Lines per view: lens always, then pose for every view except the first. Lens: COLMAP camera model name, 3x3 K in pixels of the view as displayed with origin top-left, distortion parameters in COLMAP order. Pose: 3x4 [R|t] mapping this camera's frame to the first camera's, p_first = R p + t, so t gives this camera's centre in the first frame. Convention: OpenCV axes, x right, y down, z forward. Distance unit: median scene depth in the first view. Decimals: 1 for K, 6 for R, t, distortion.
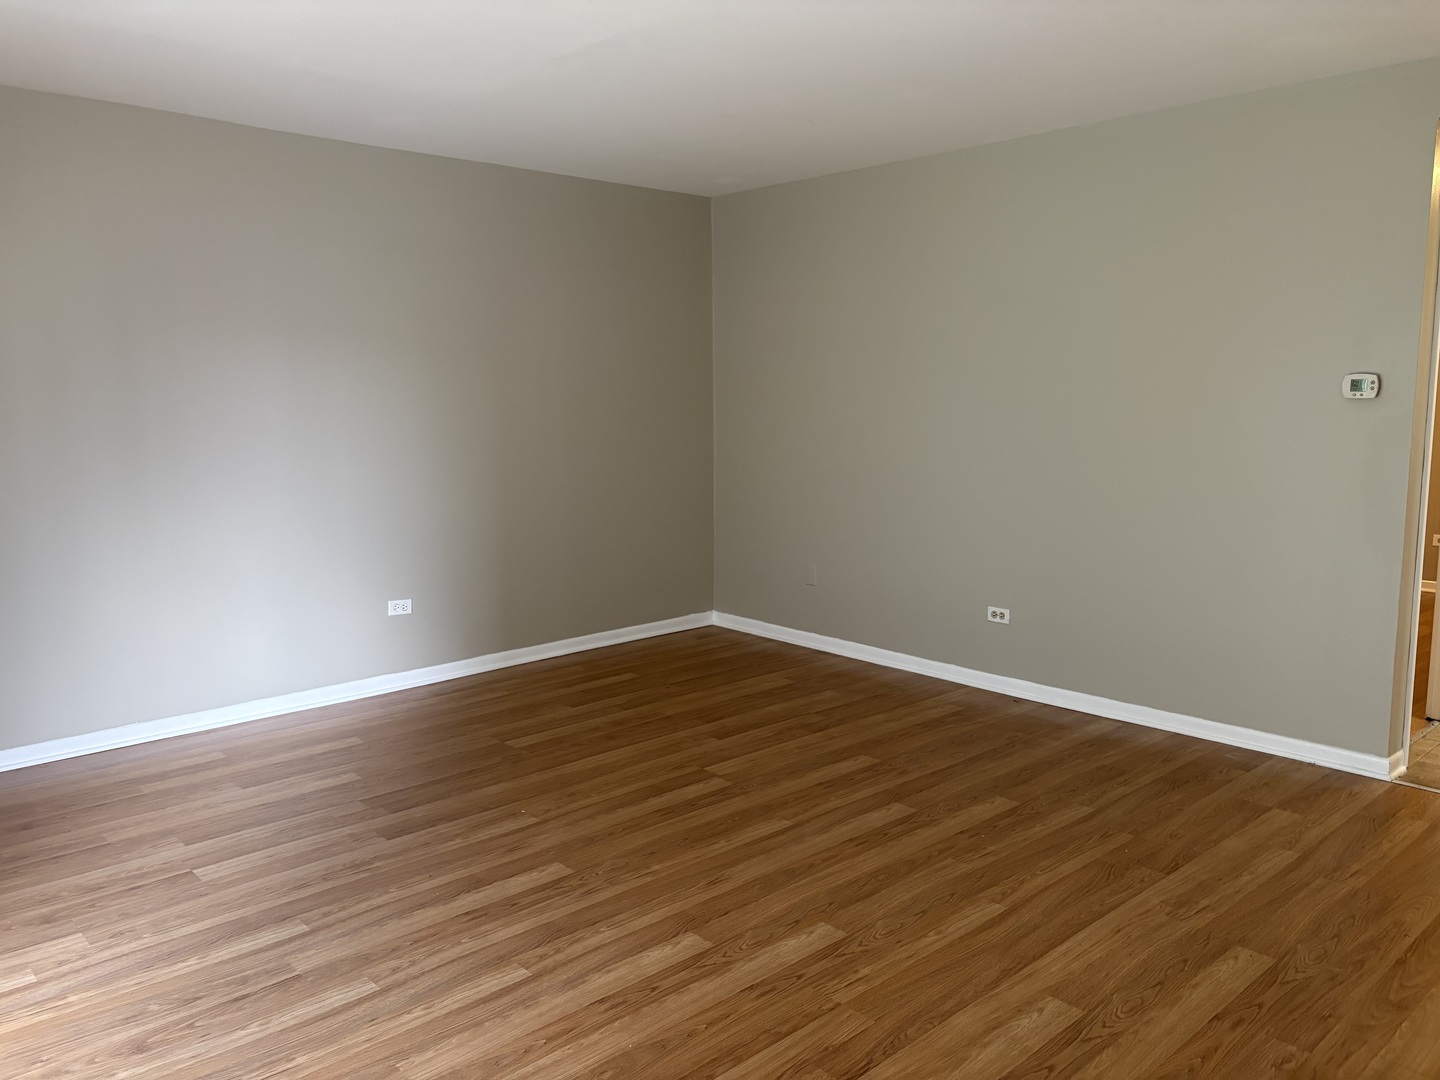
lens RADIAL K [[1083.3, 0, 718.8], [0, 1083.3, 540.1], [0, 0, 1]] dist [0.032347, -0.034377]
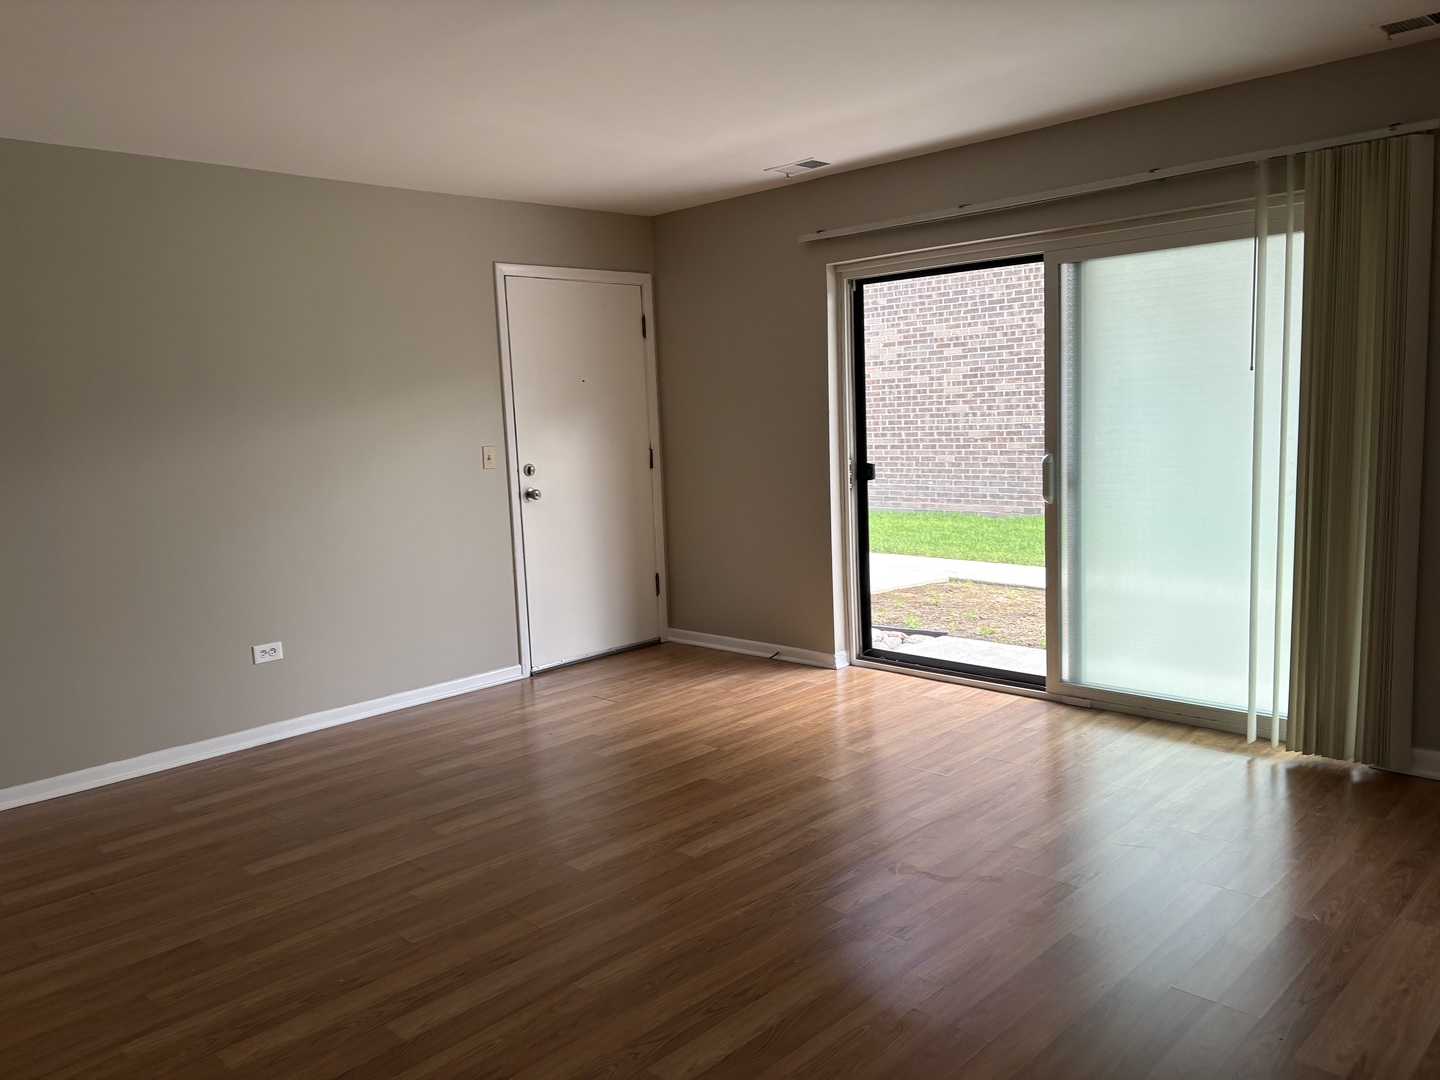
lens RADIAL K [[1083.3, 0, 715.9], [0, 1083.3, 540.4], [0, 0, 1]] dist [0.032347, -0.034377]
pose [[-0.998045, 0.048507, -0.039420, -0.016990], [0.036867, 0.966125, 0.255429, -0.251805], [0.050474, 0.253476, -0.966024, 1.827287]]
